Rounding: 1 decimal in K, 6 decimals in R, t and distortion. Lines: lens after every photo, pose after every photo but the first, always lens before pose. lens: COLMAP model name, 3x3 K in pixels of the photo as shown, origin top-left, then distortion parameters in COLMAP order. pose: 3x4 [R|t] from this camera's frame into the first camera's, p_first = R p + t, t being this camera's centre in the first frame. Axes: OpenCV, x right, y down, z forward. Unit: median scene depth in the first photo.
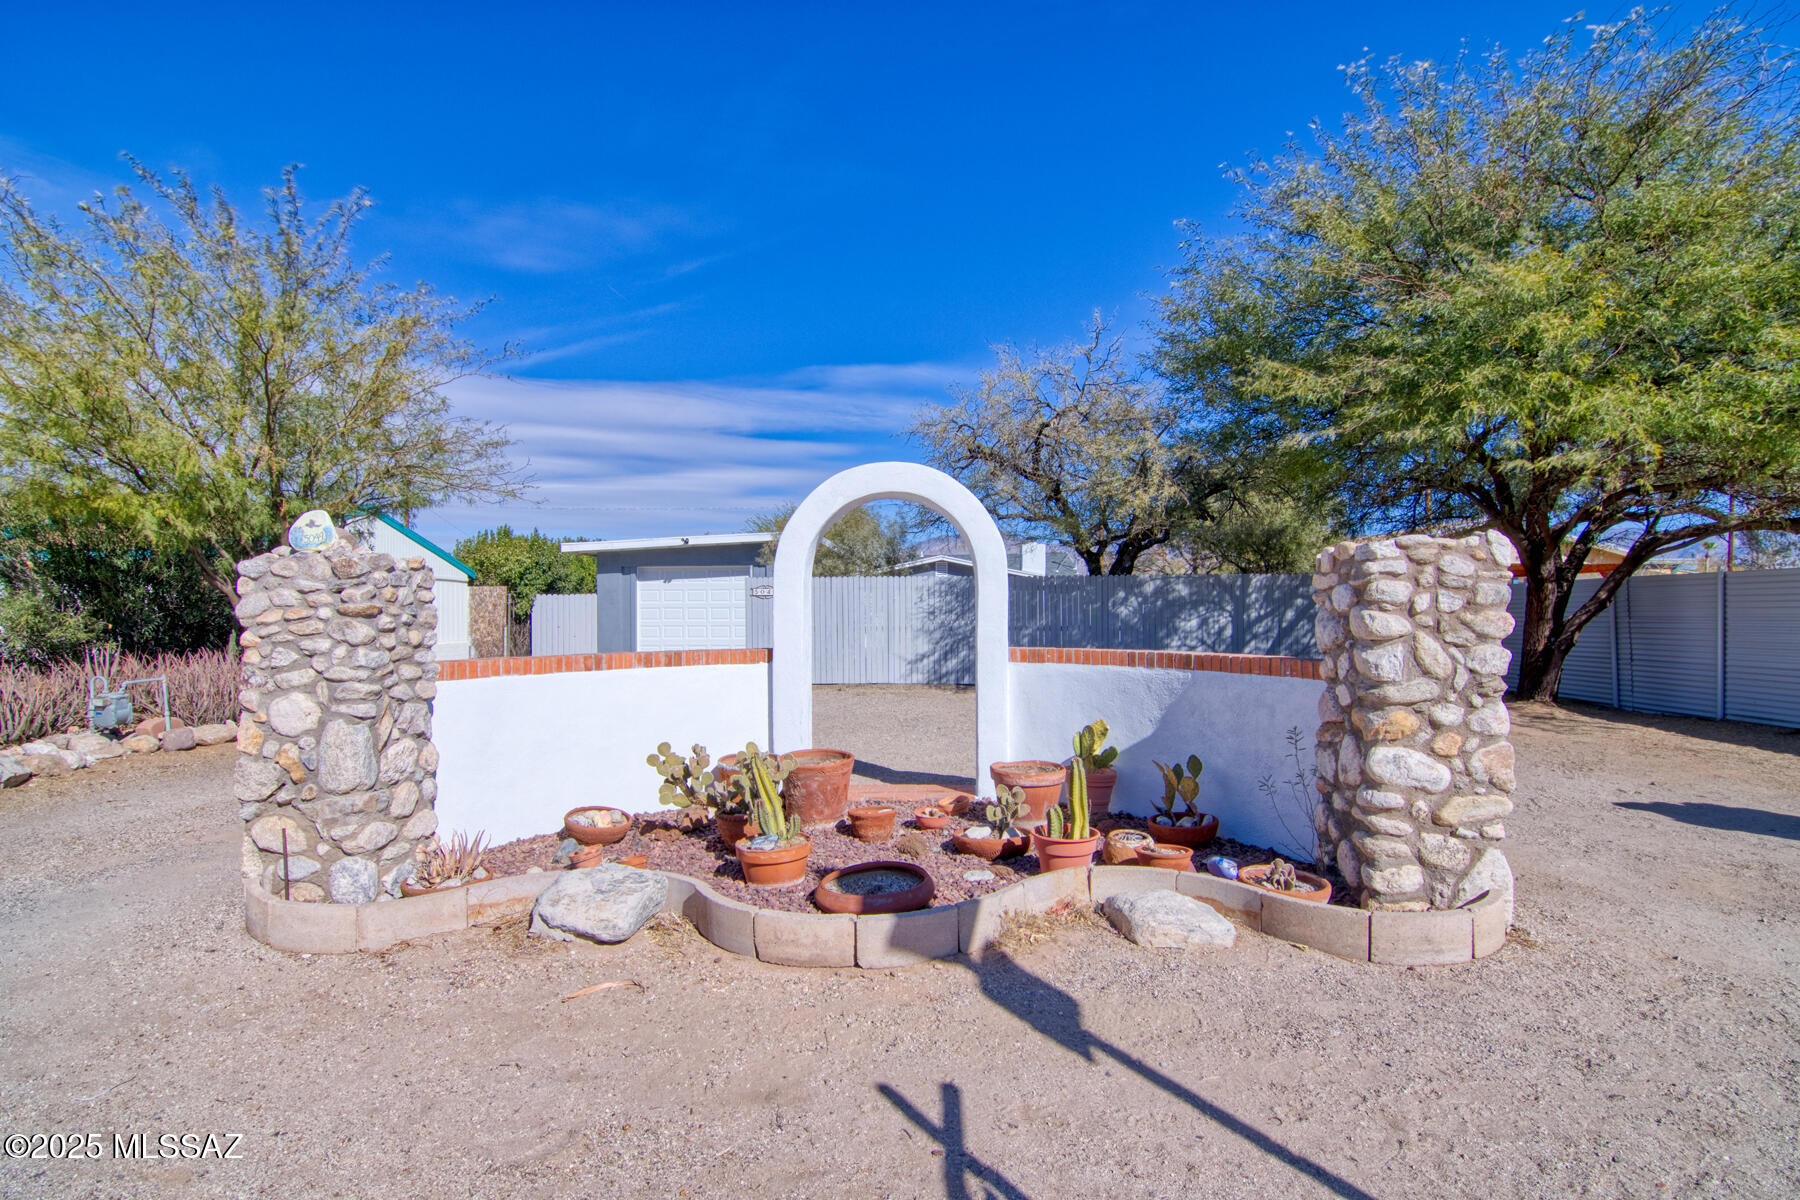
lens RADIAL K [[842.0, 0, 900.0], [0, 842.0, 600.0], [0, 0, 1]] dist [-0.009308, -0.000216]
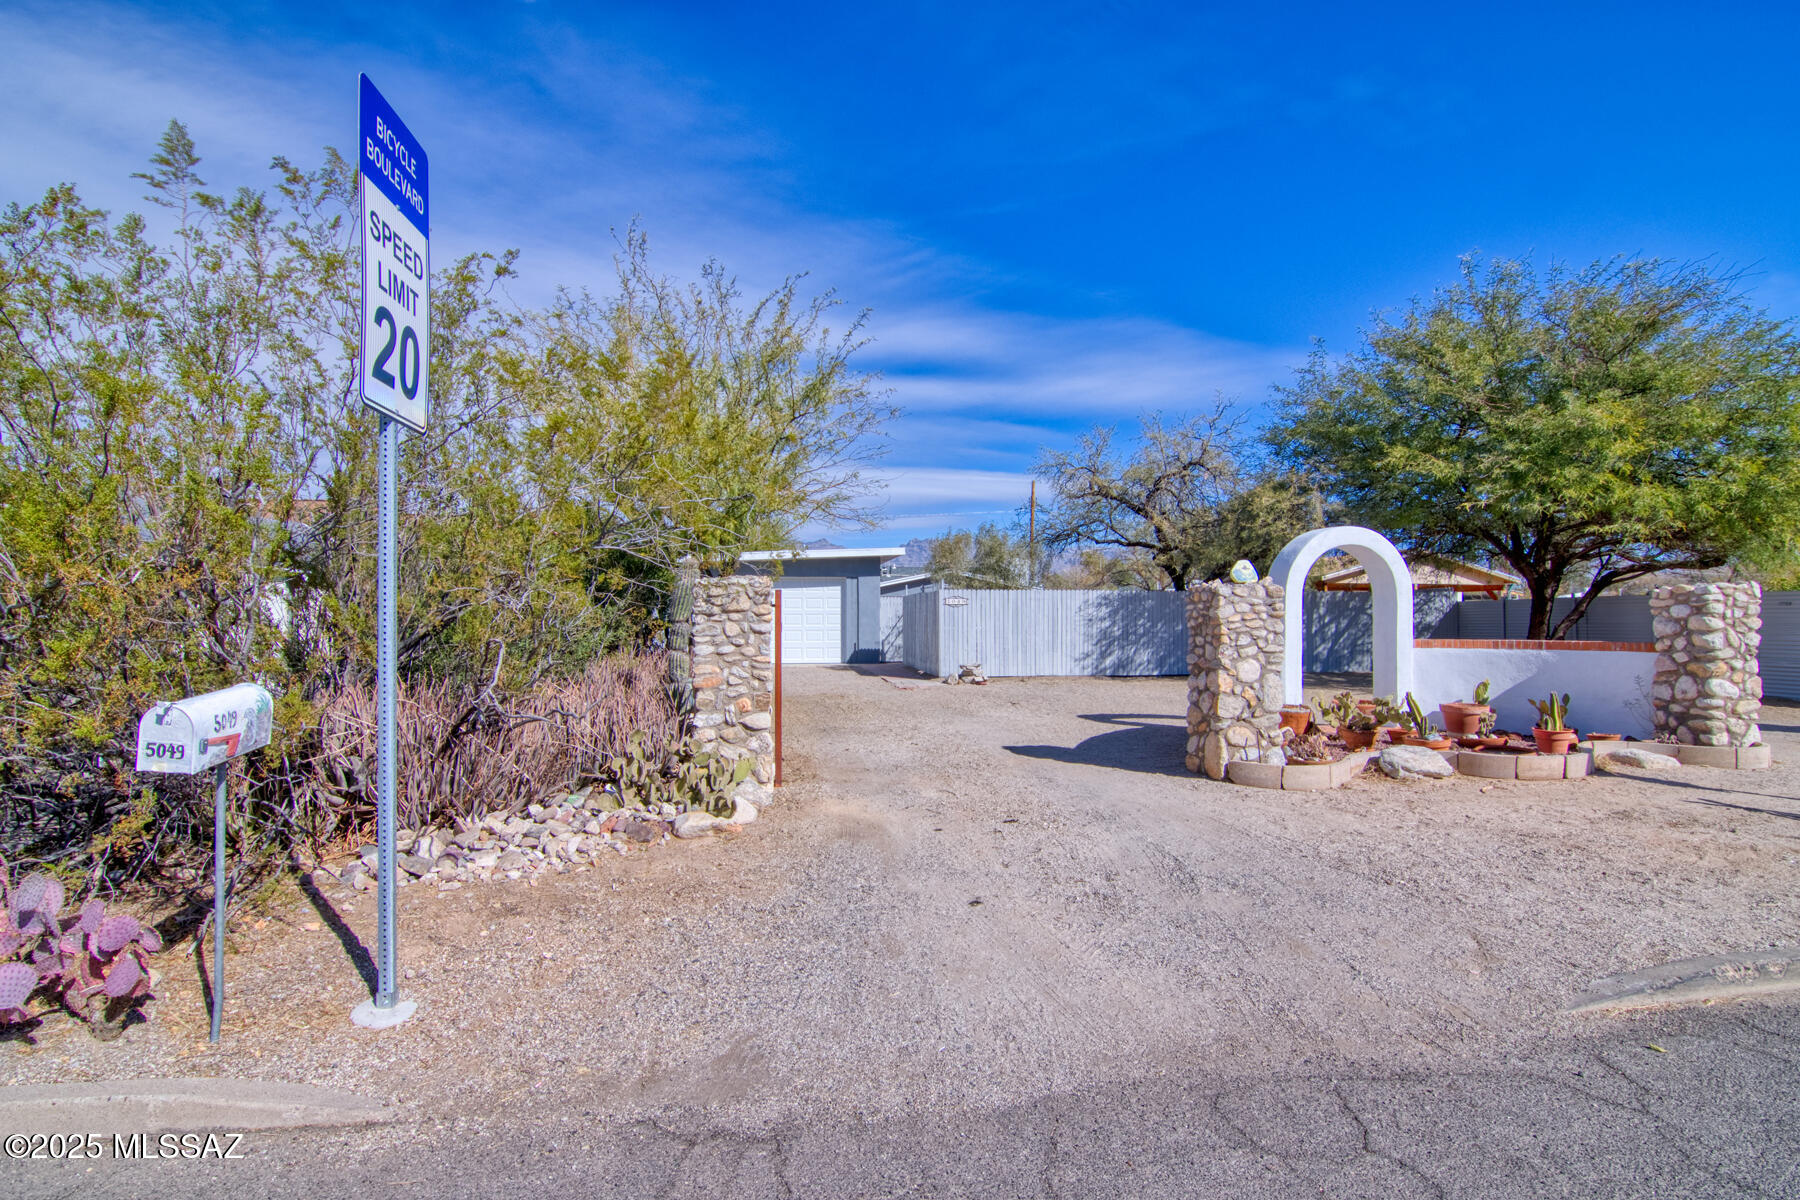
lens RADIAL K [[877.8, 0, 900.0], [0, 877.8, 600.0], [0, 0, 1]] dist [-0.000368, 0.000149]
pose [[0.973828, 0.008435, 0.227131, -1.843369], [-0.005968, 0.999915, -0.011549, 0.006490], [-0.227209, 0.009892, 0.973796, -0.689373]]
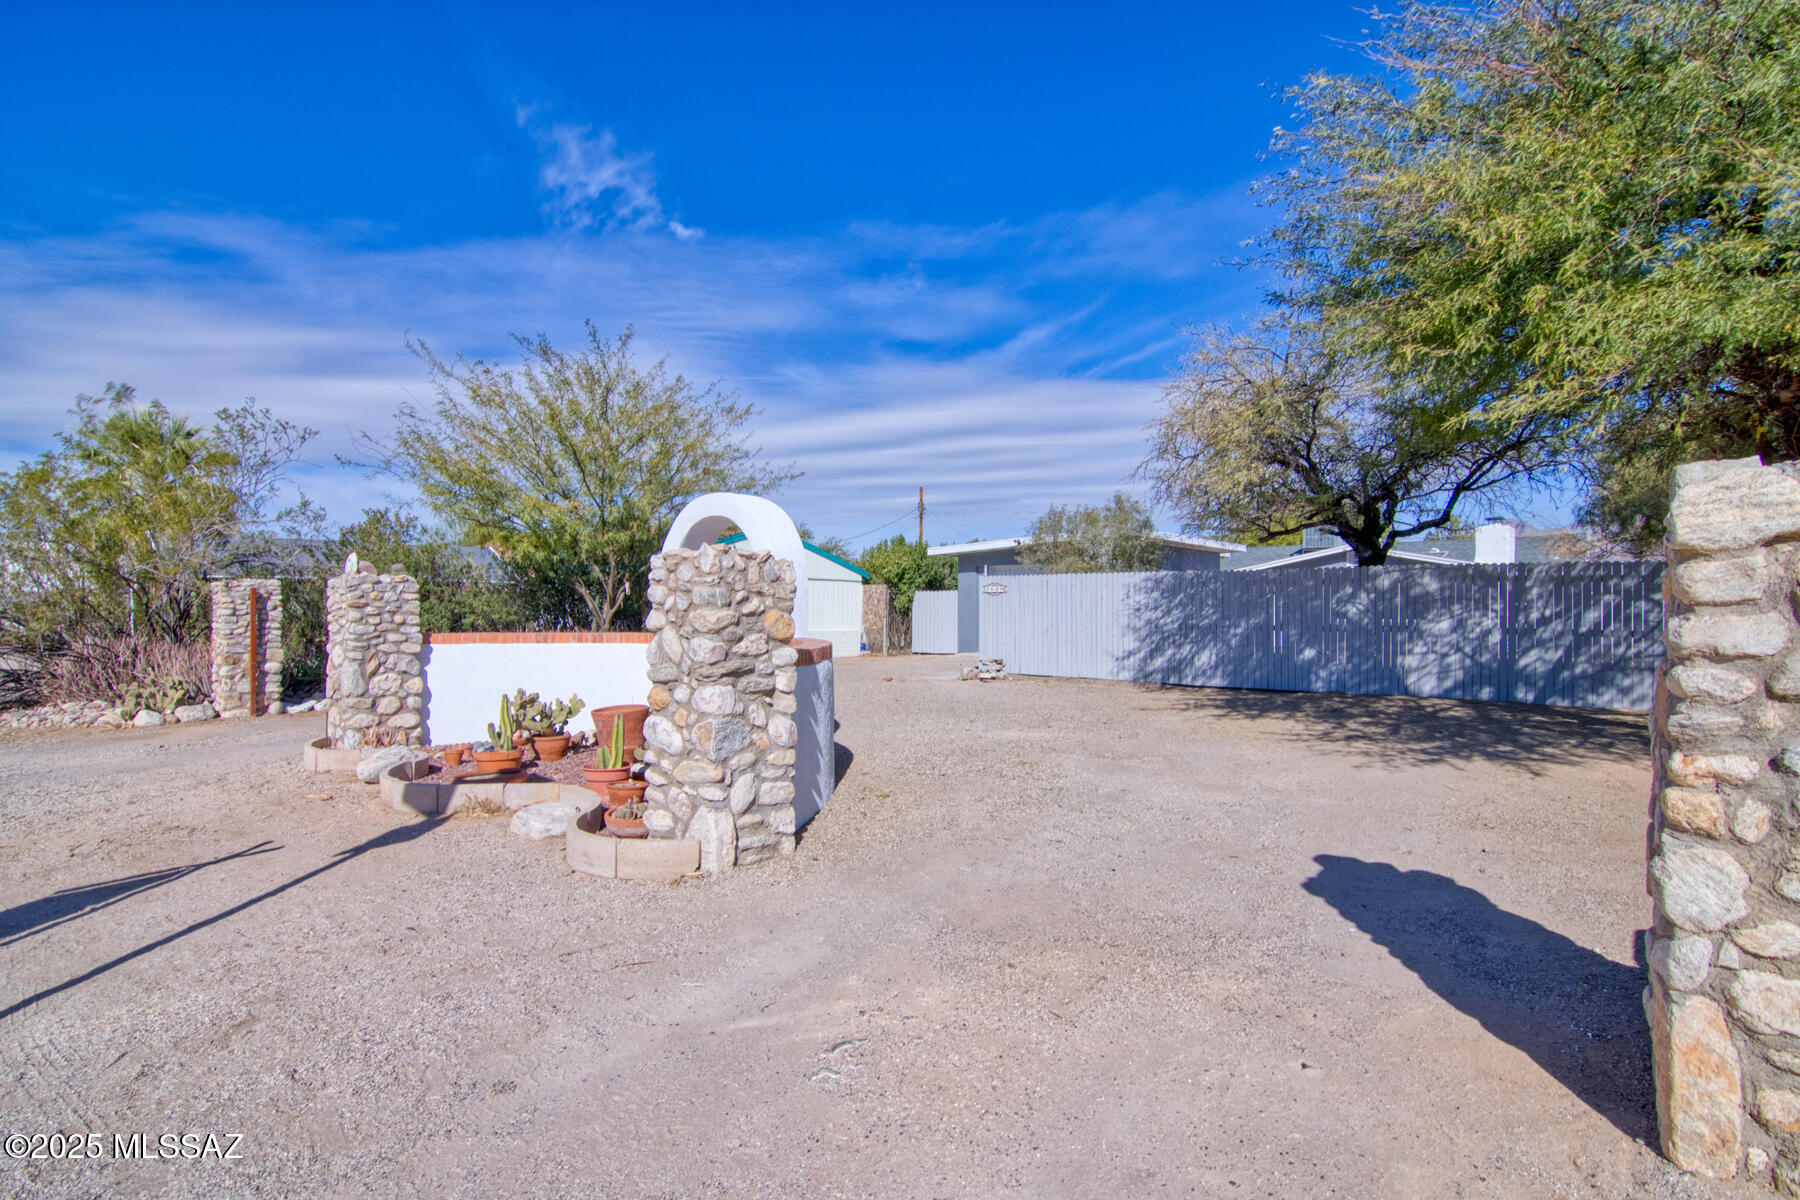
lens RADIAL K [[842.0, 0, 900.0], [0, 842.0, 600.0], [0, 0, 1]] dist [-0.009308, -0.000216]
pose [[0.809510, 0.002201, -0.587102, 1.331767], [0.001288, 0.999984, 0.005524, -0.005706], [0.587105, -0.005228, 0.809494, 0.143794]]
